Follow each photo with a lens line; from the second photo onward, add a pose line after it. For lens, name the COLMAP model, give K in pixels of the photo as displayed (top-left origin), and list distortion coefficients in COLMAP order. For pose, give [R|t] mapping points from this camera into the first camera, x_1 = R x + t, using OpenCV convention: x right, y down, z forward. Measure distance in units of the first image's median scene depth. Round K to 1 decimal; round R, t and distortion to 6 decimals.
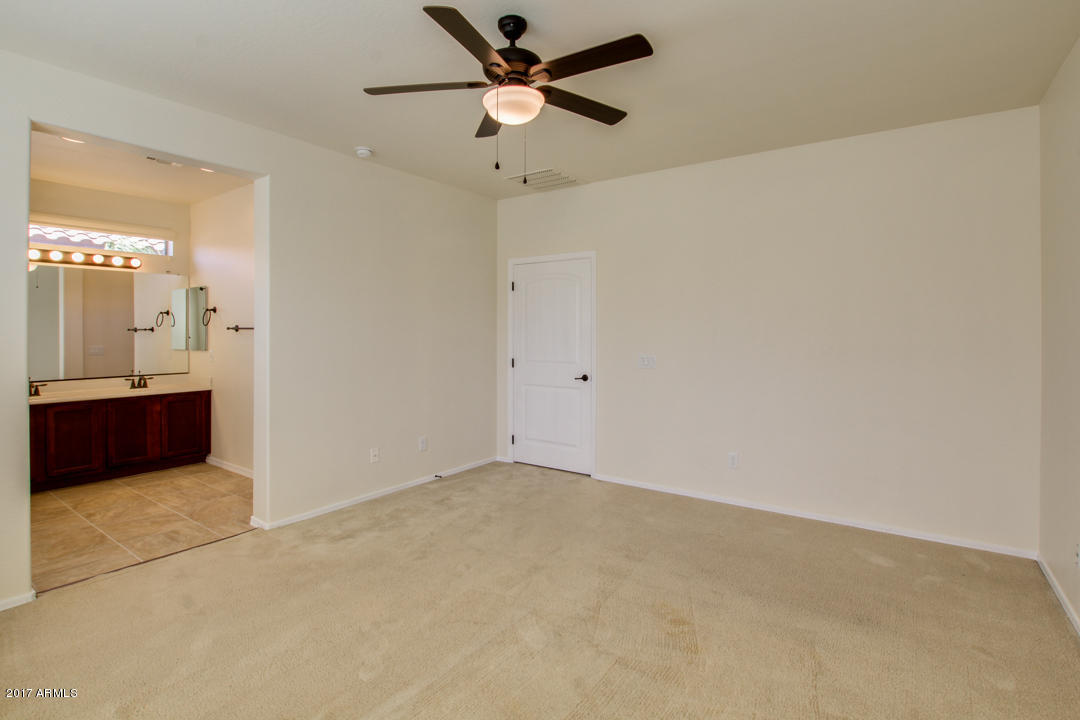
lens RADIAL K [[517.5, 0, 542.4], [0, 517.5, 329.2], [0, 0, 1]] dist [-0.020133, -0.000249]
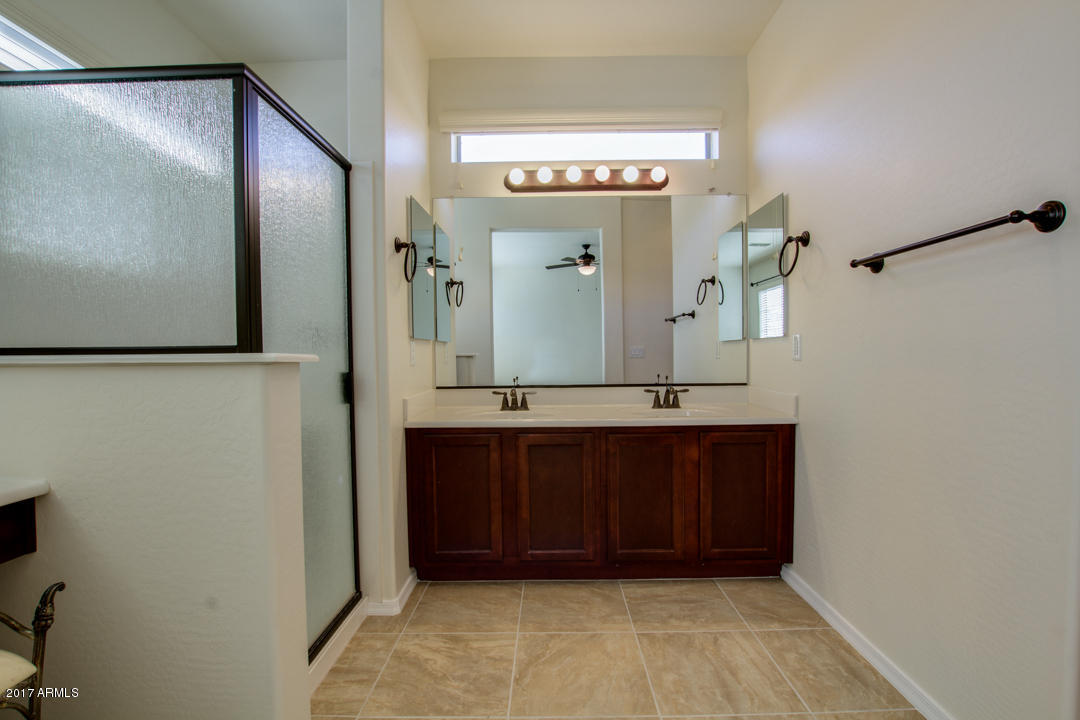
lens RADIAL K [[498.9, 0, 544.6], [0, 498.9, 370.2], [0, 0, 1]] dist [-0.029048, 0.000348]
pose [[0.568469, 0.020634, -0.822446, -0.429368], [0.015401, 0.999243, 0.035715, 0.054687], [0.822561, -0.032969, 0.567721, 0.594922]]
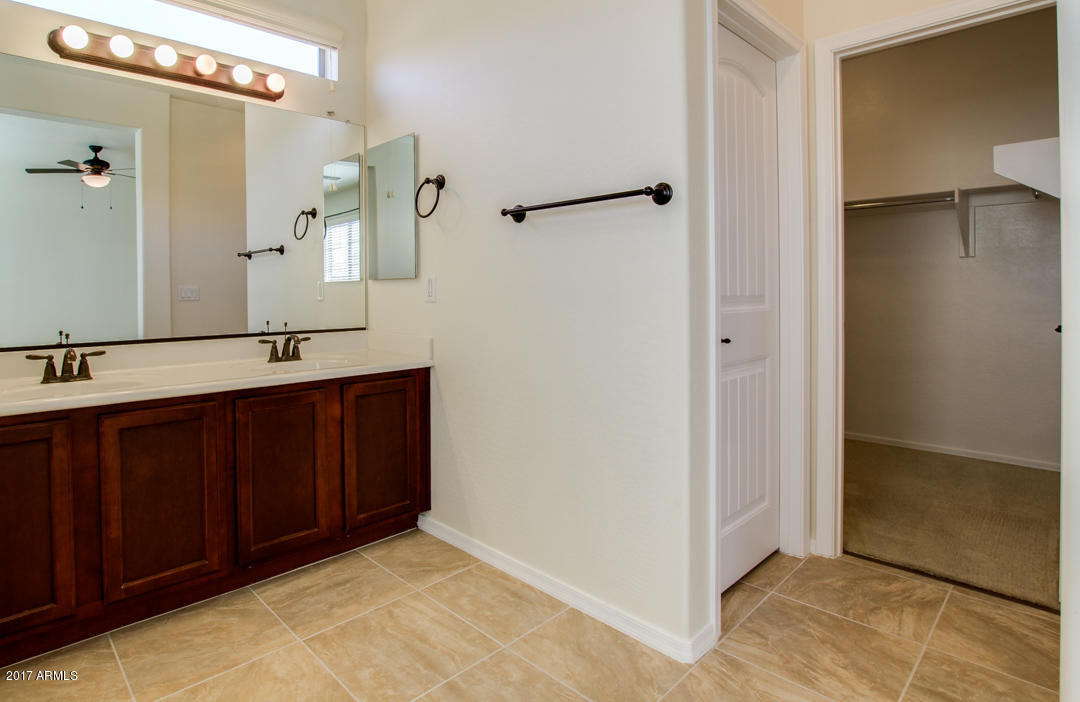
lens RADIAL K [[571.4, 0, 480.2], [0, 571.4, 290.4], [0, 0, 1]] dist [-0.032627, 0.001000]
pose [[0.975277, -0.009862, -0.220766, -0.509187], [0.010916, 0.999934, 0.003554, 0.053250], [0.220717, -0.005876, 0.975320, 0.547213]]
